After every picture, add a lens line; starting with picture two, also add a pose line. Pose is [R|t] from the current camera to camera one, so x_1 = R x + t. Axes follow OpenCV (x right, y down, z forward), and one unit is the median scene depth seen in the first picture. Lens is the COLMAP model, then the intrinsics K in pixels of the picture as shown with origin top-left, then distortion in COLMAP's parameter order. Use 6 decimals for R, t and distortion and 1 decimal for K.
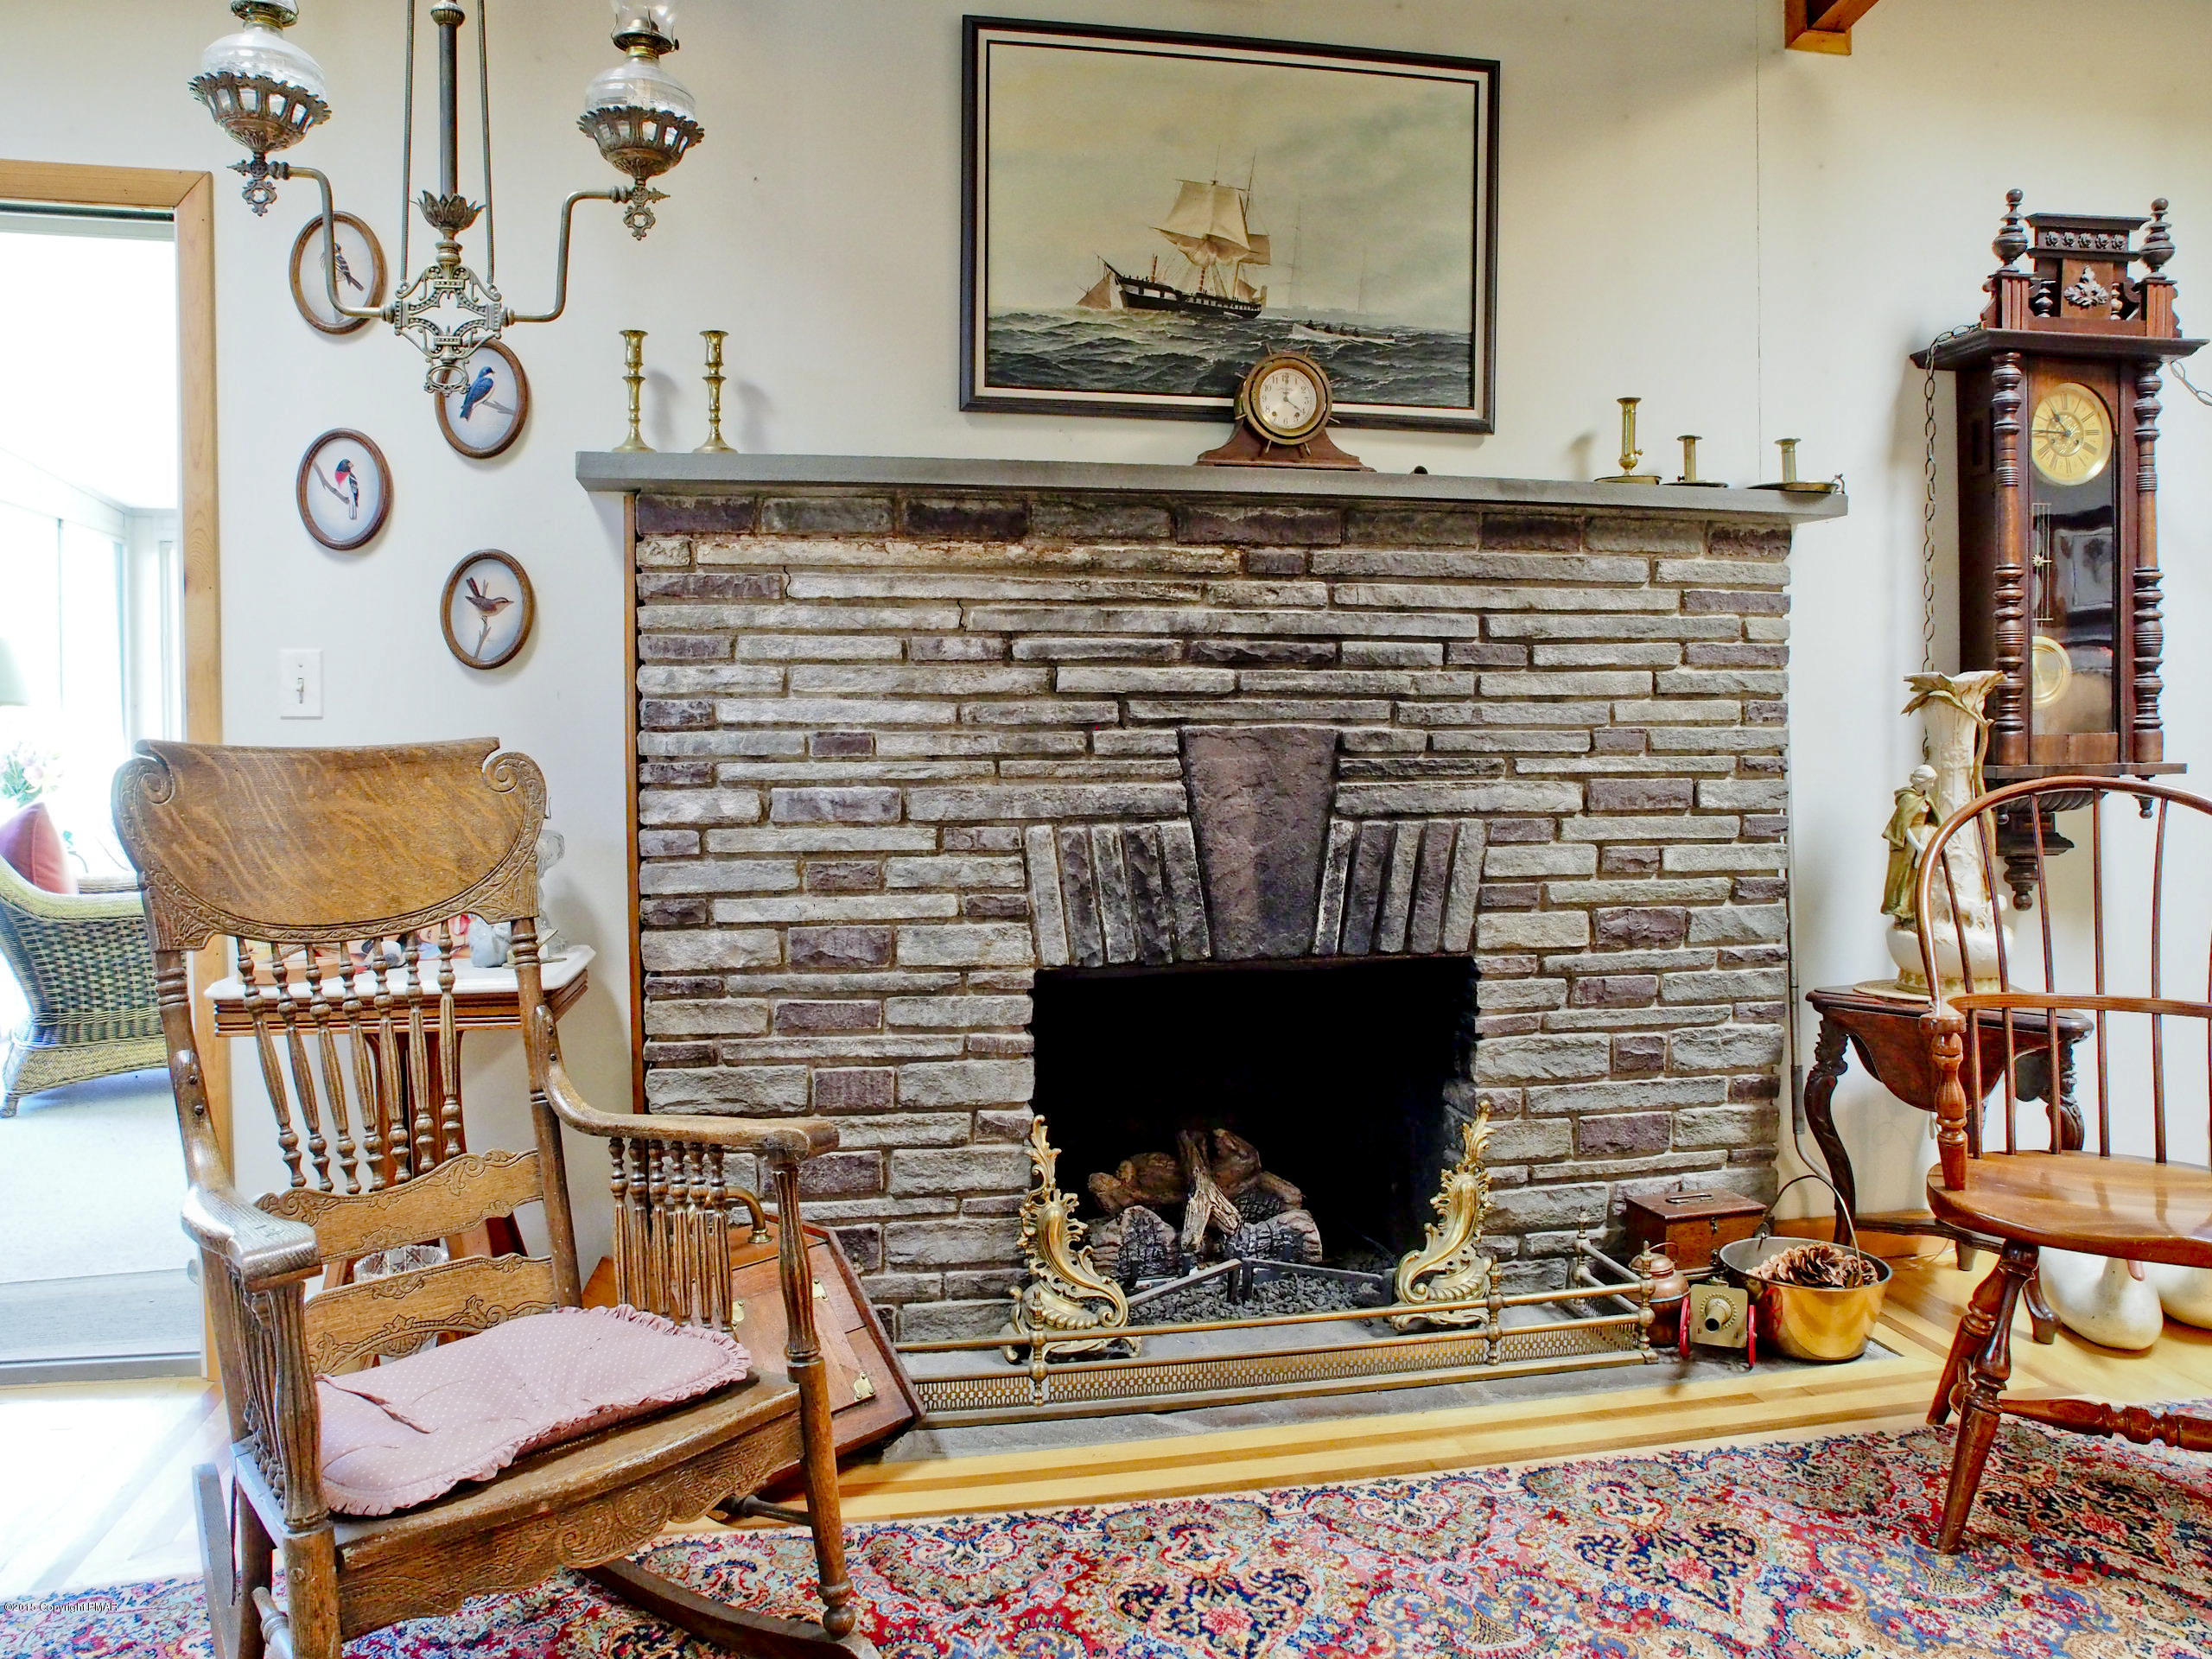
lens RADIAL K [[1565.5, 0, 1108.0], [0, 1565.5, 745.3], [0, 0, 1]] dist [-0.135348, 0.081551]
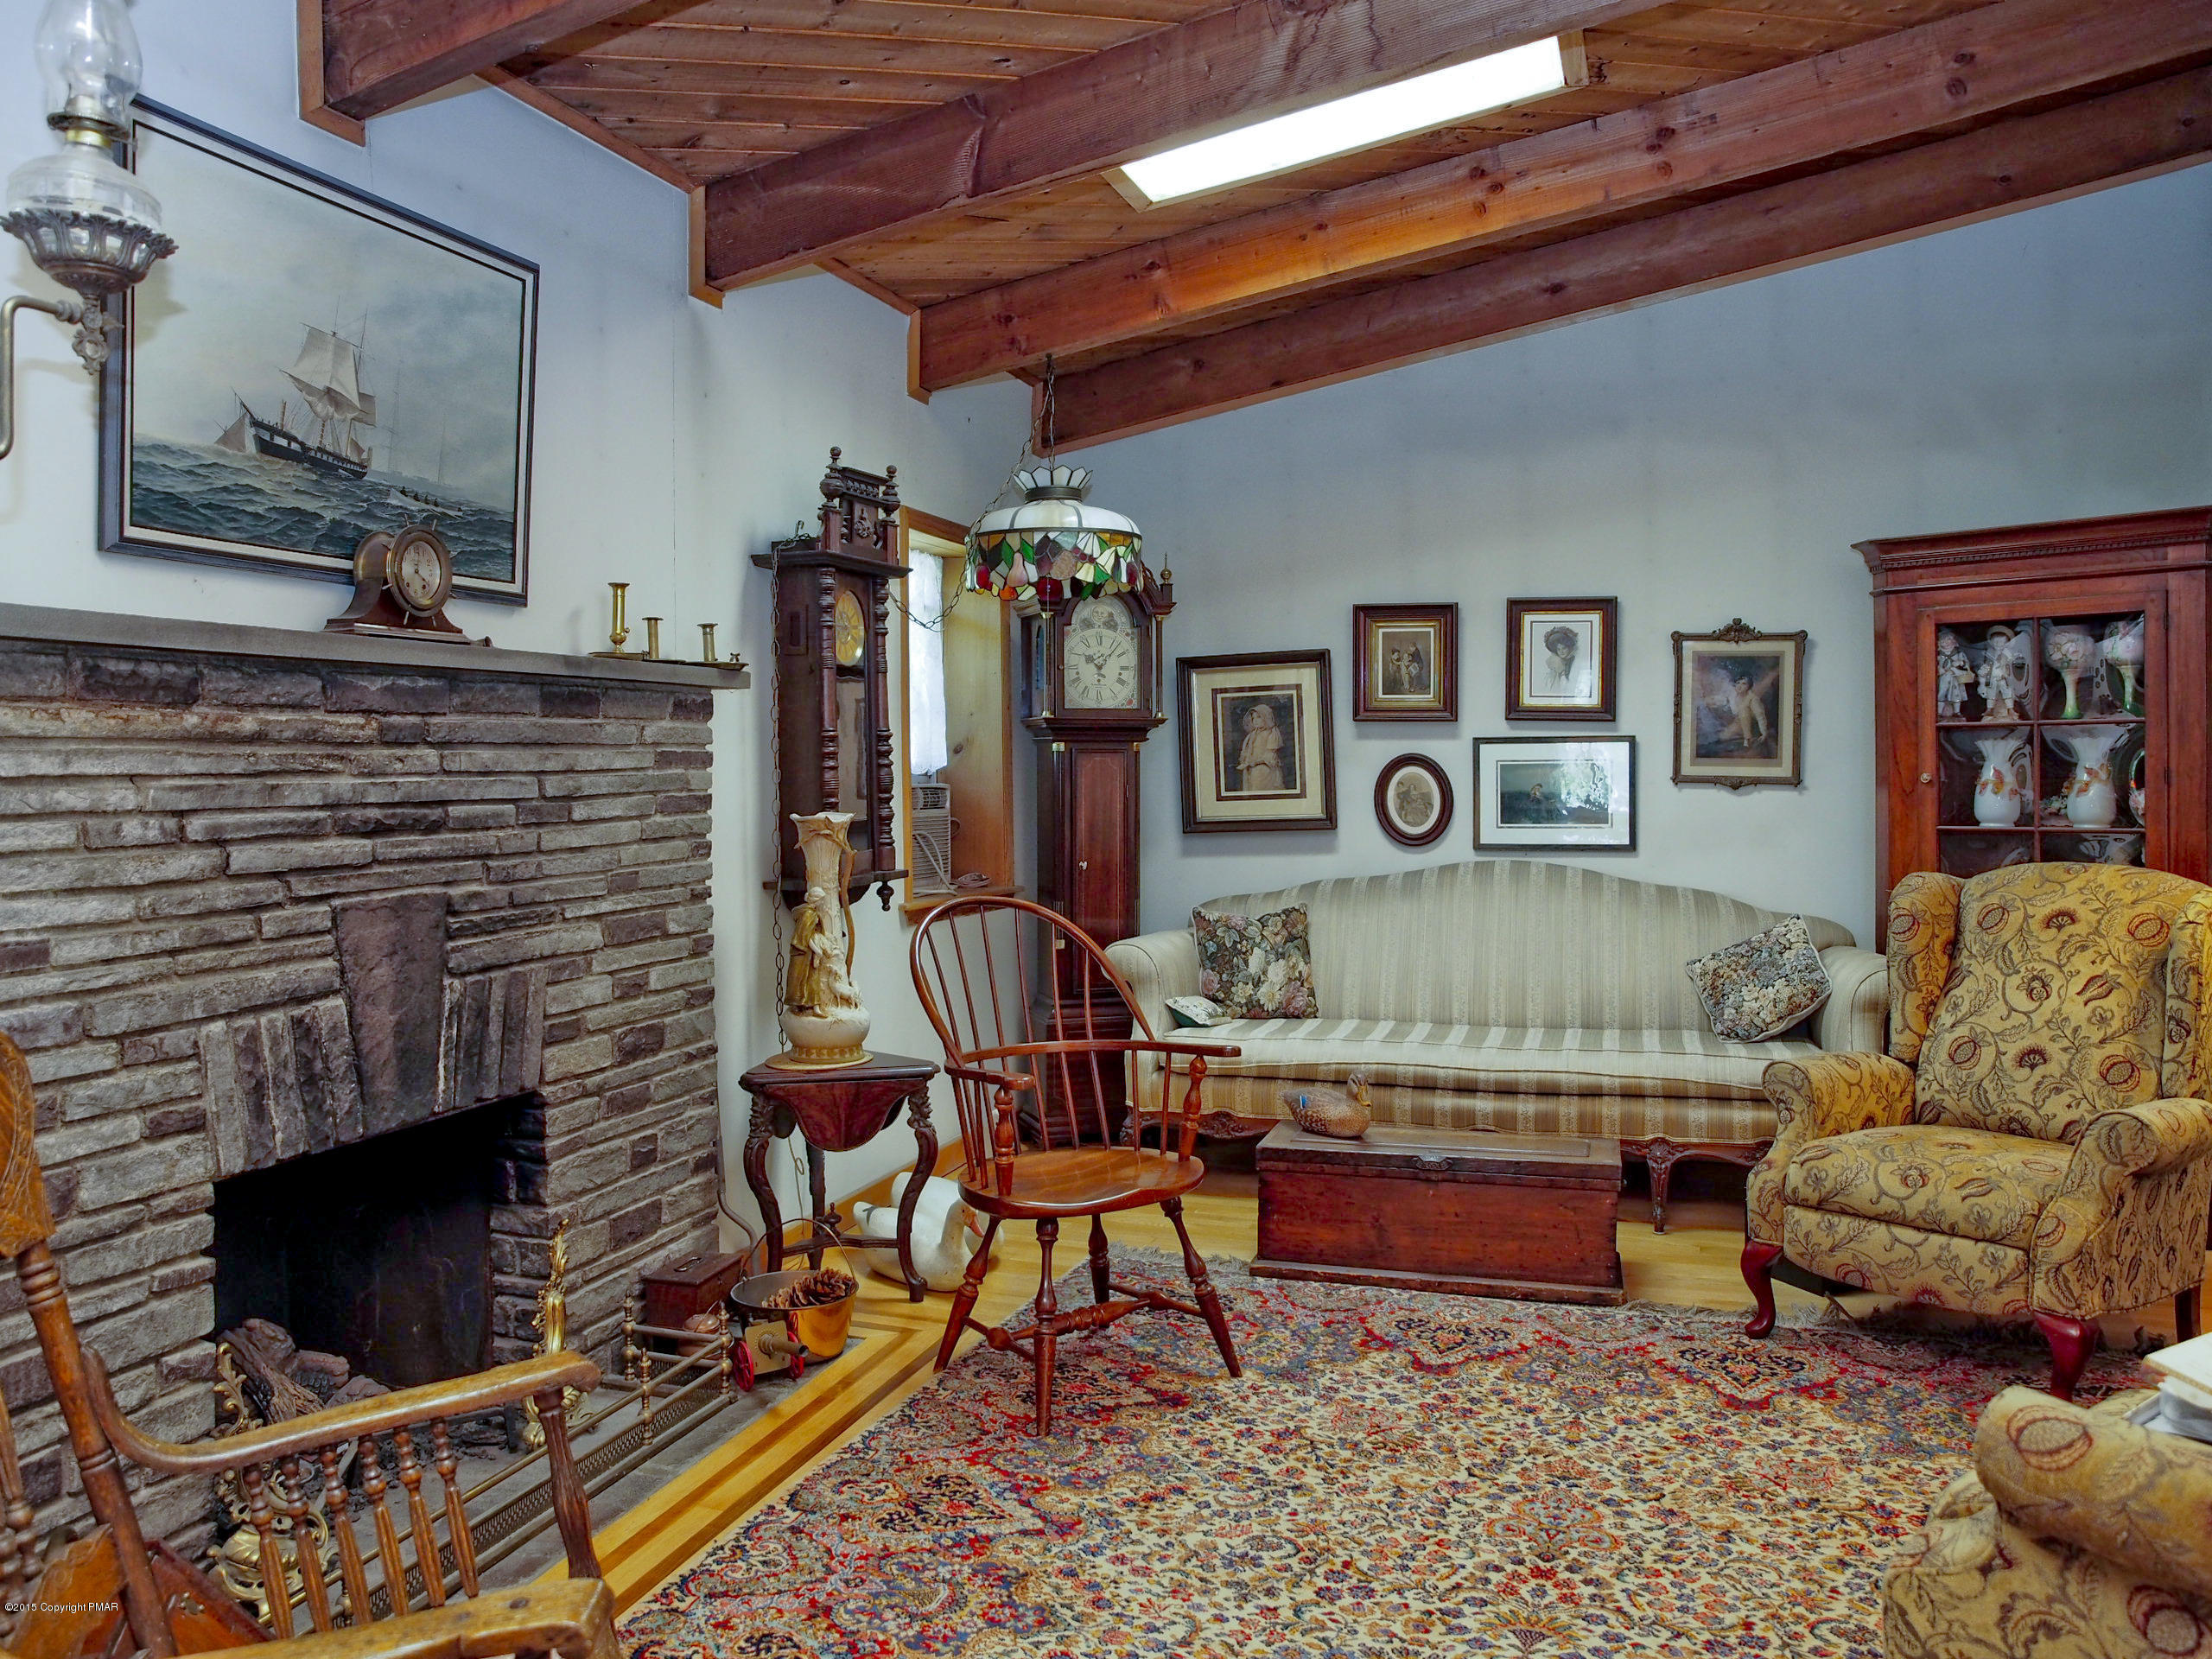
lens RADIAL K [[1565.5, 0, 1108.0], [0, 1565.5, 745.3], [0, 0, 1]] dist [-0.135348, 0.081551]
pose [[0.515296, 0.010899, 0.856943, -0.507435], [0.018289, 0.999552, -0.023710, -0.076613], [-0.856817, 0.027890, 0.514866, 0.099963]]
